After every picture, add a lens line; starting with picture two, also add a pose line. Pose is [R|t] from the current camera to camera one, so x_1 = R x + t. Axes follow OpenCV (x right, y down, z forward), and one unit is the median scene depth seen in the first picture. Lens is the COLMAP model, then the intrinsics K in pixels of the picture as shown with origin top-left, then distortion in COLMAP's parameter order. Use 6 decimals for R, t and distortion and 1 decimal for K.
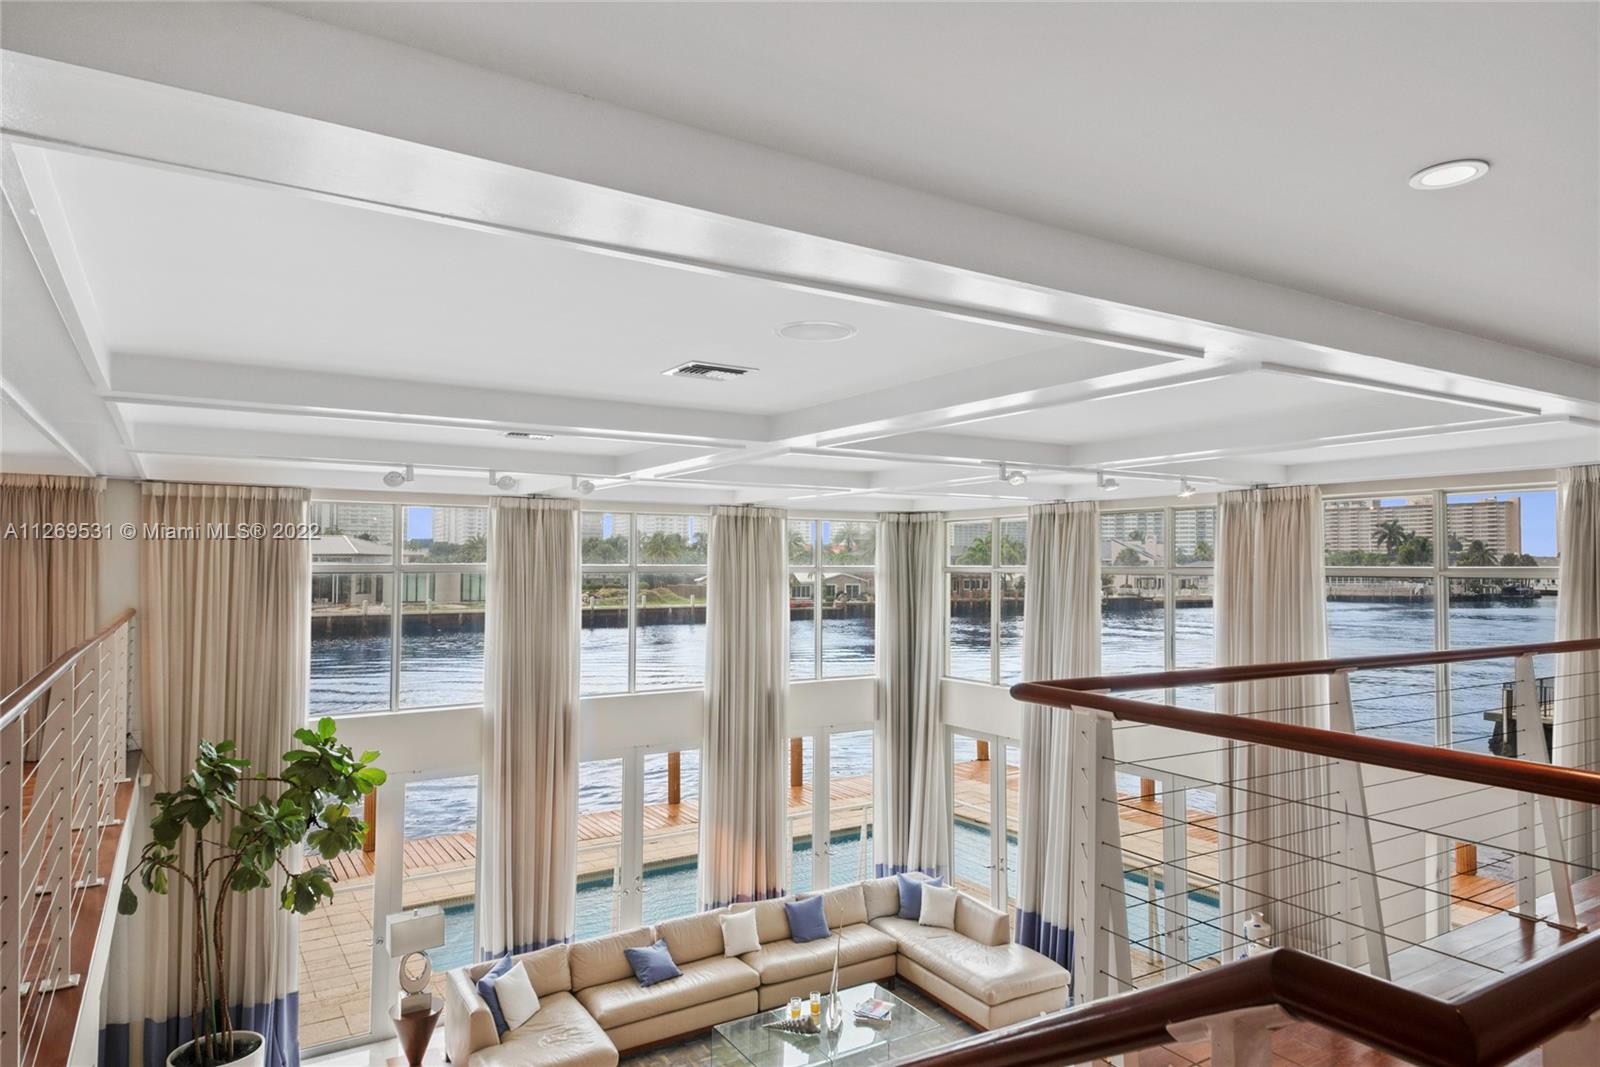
lens RADIAL K [[973.6, 0, 812.7], [0, 973.6, 535.4], [0, 0, 1]] dist [0.044501, -0.013603]
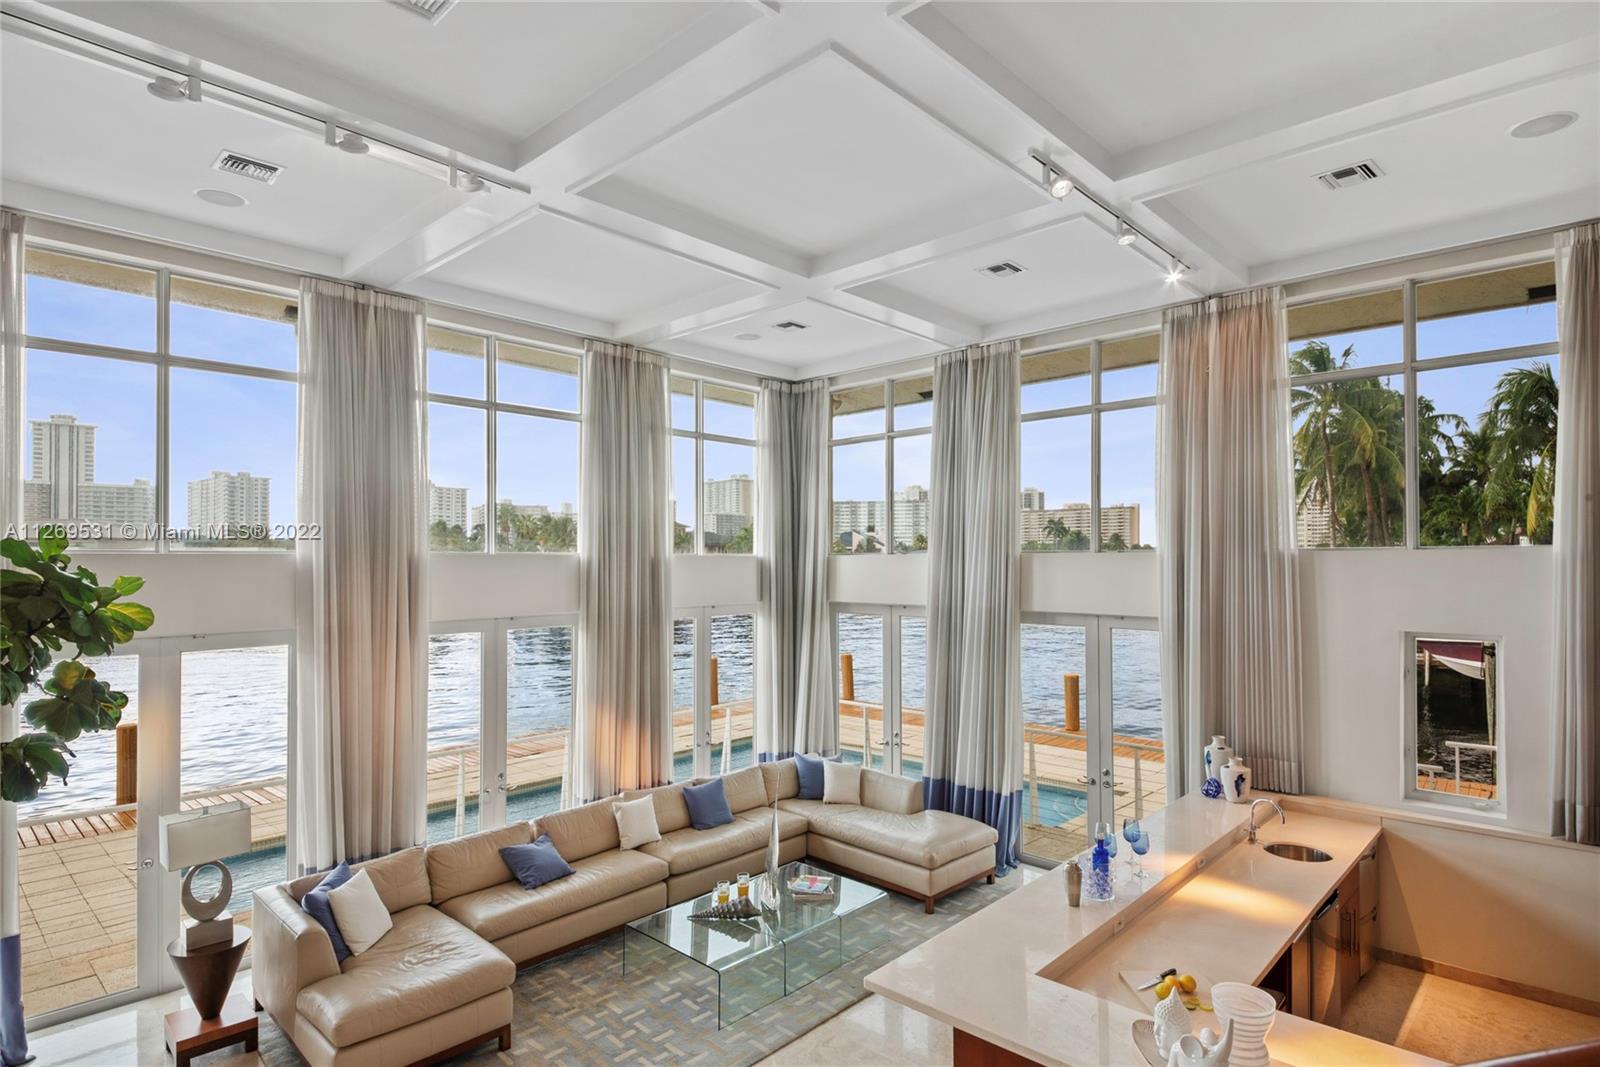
lens RADIAL K [[849.8, 0, 808.7], [0, 849.8, 551.6], [0, 0, 1]] dist [0.014540, -0.012603]
pose [[0.967249, -0.003472, 0.253806, -0.117689], [-0.001526, 0.999809, 0.019494, 0.157411], [-0.253825, -0.019243, 0.967059, 0.254455]]
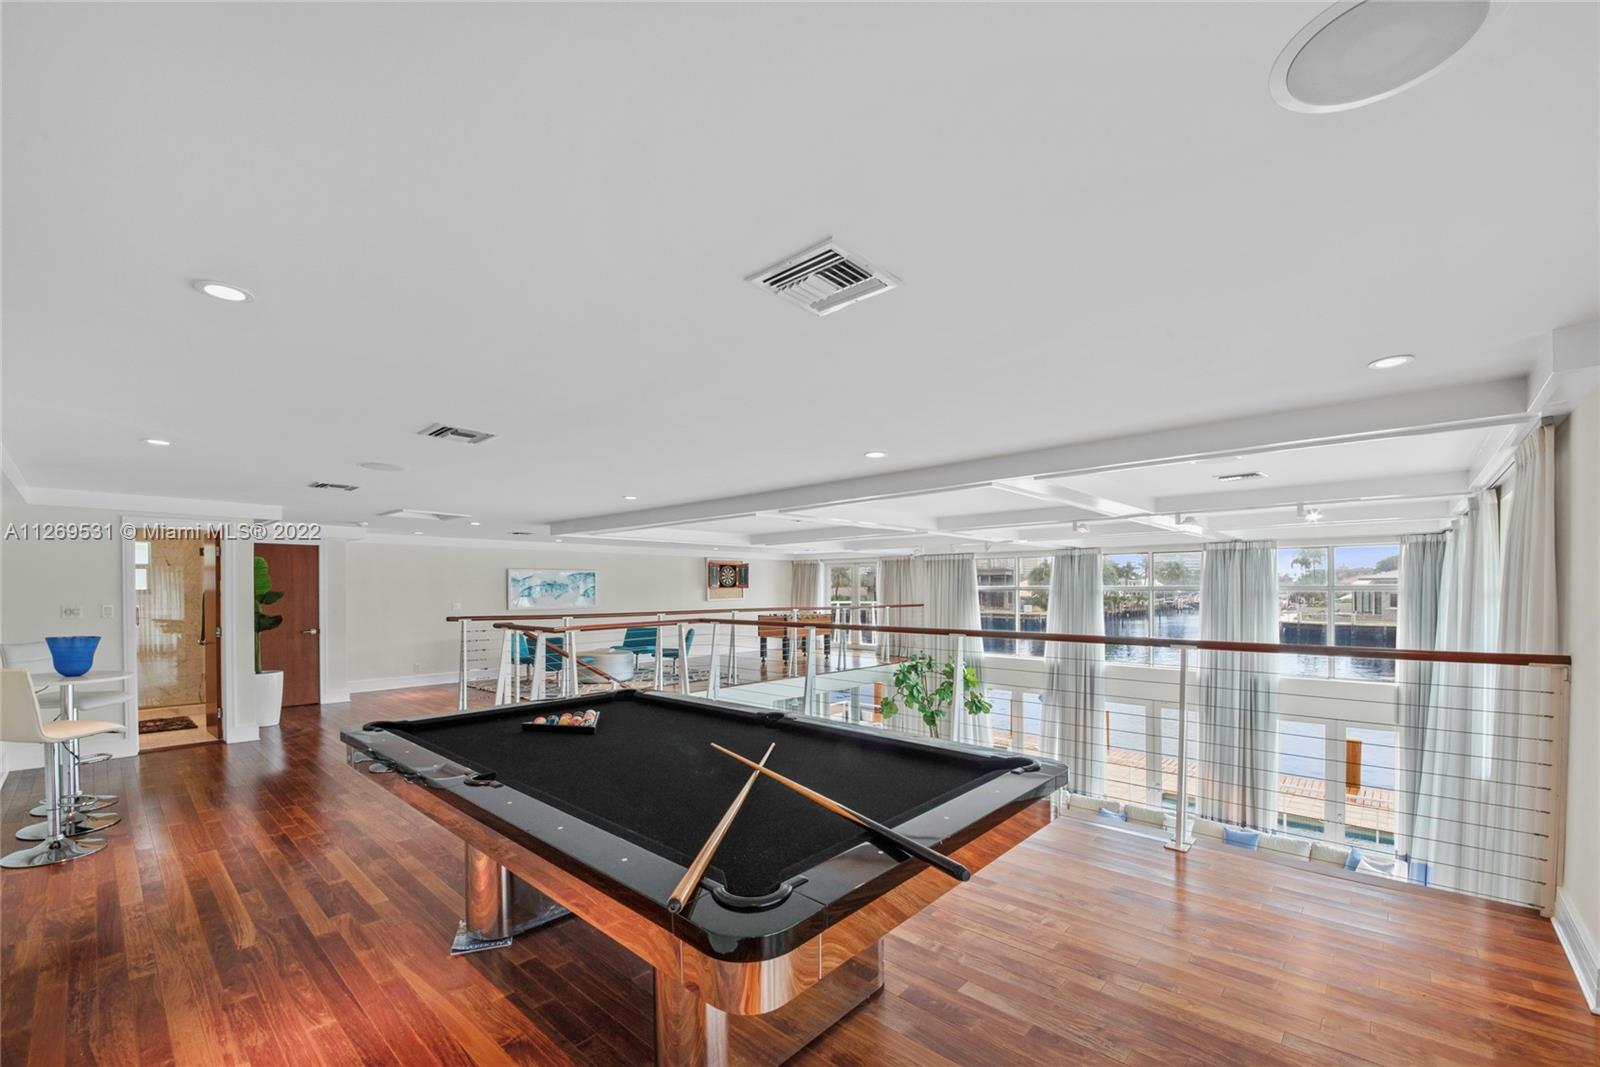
lens RADIAL K [[655.7, 0, 811.0], [0, 655.7, 569.7], [0, 0, 1]] dist [-0.024295, 0.001145]
pose [[0.269202, -0.029229, -0.962640, 0.737296], [0.035637, 0.999157, -0.020371, 0.007545], [0.962424, -0.028822, 0.270016, 0.209989]]
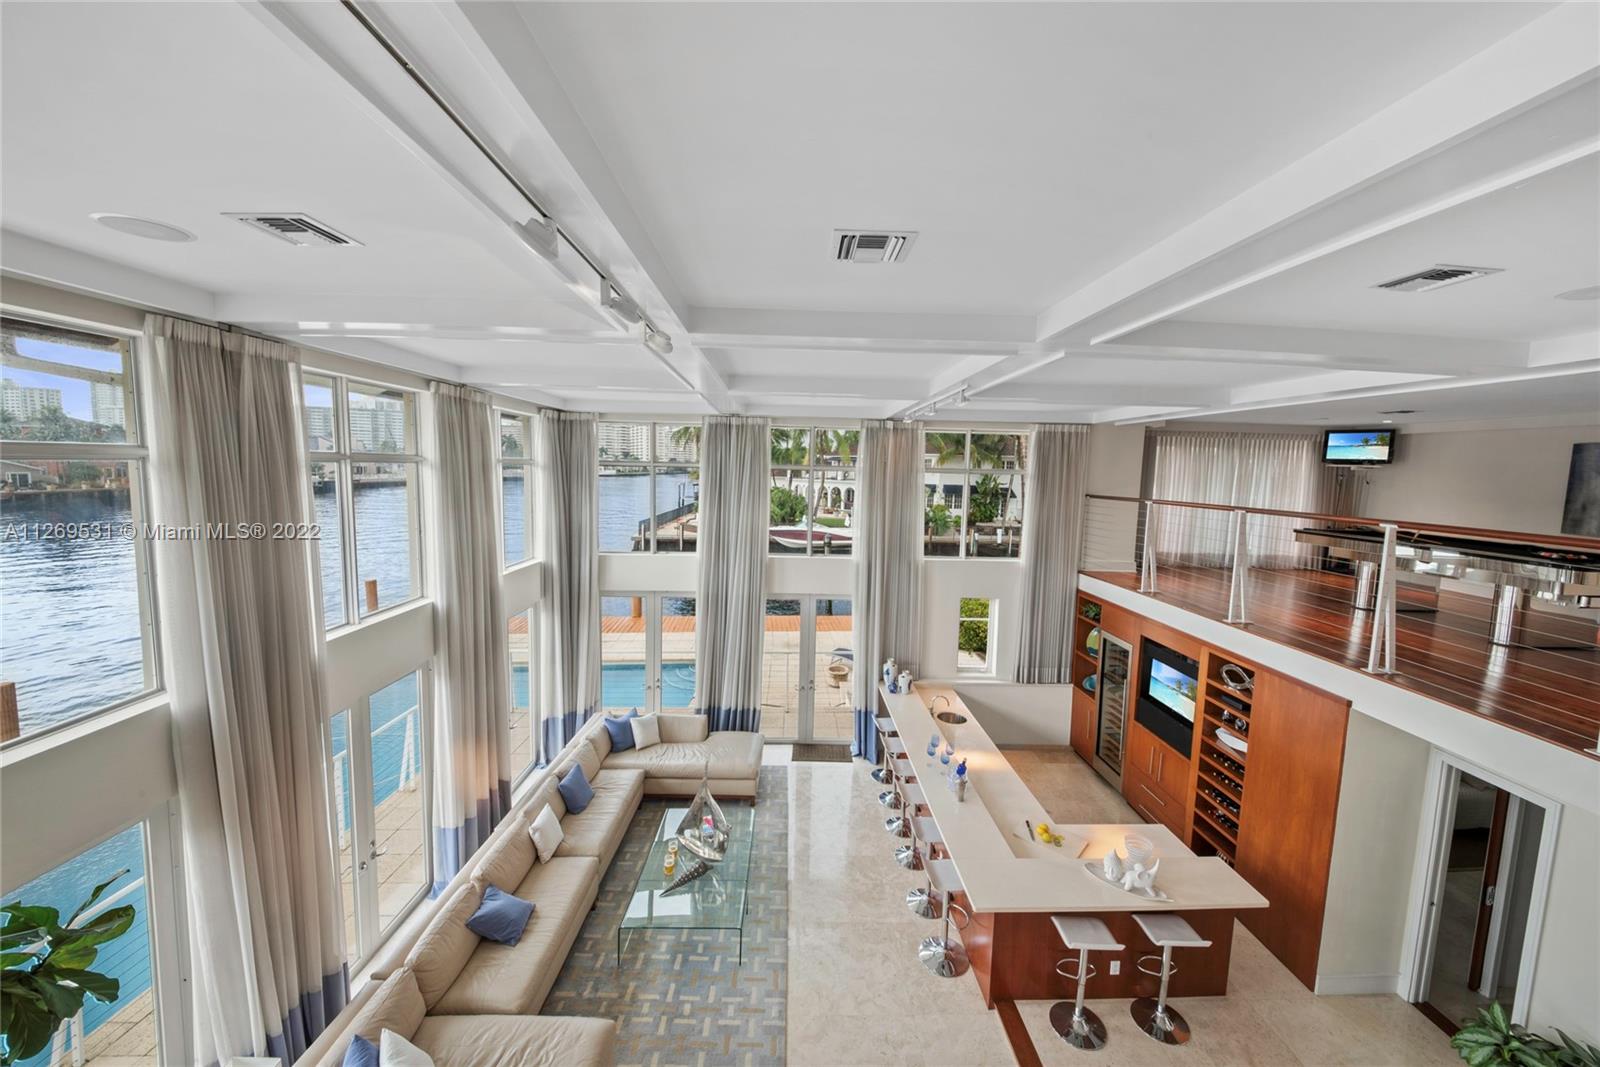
lens RADIAL K [[561.4, 0, 816.8], [0, 561.4, 517.3], [0, 0, 1]] dist [-0.019970, -0.000255]
pose [[0.497619, -0.066821, 0.864818, -0.405239], [-0.048722, 0.993301, 0.104783, 0.020807], [-0.866026, -0.094278, 0.491030, 0.529401]]
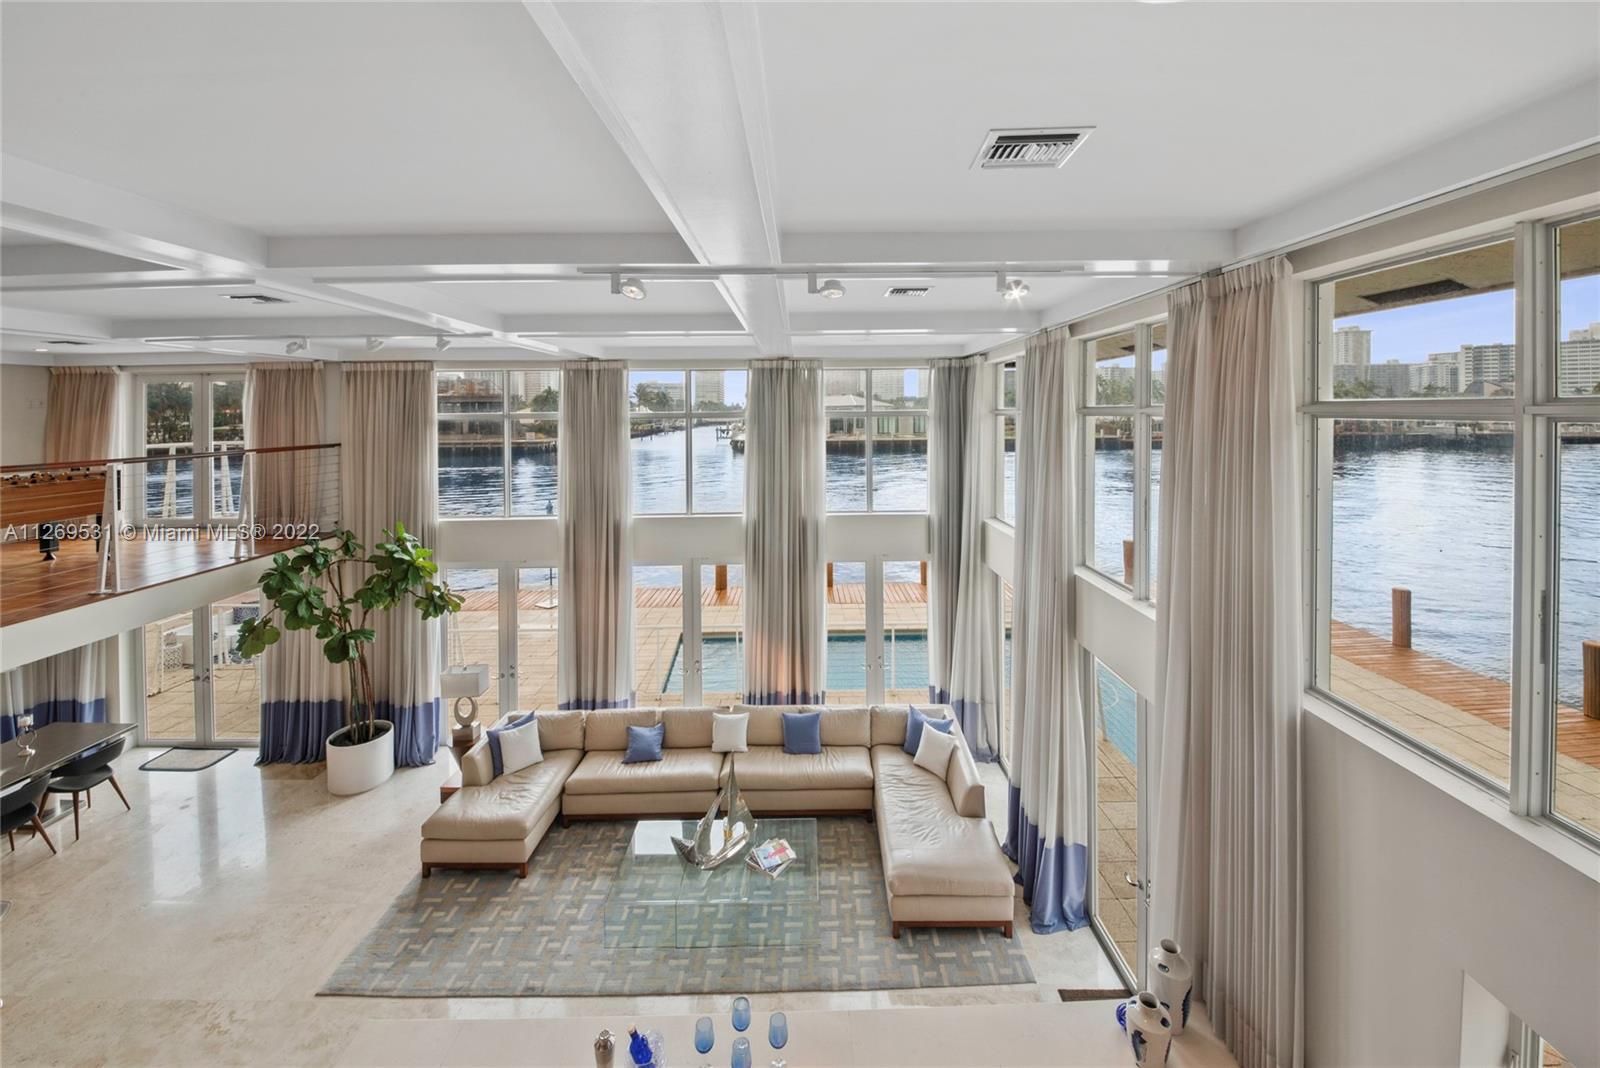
lens RADIAL K [[604.7, 0, 809.1], [0, 604.7, 414.5], [0, 0, 1]] dist [0.003455, 0.000053]
pose [[0.852107, -0.009170, -0.523288, 0.378644], [0.028718, 0.999159, 0.029255, 0.017375], [0.522580, -0.039956, 0.851654, 0.465370]]
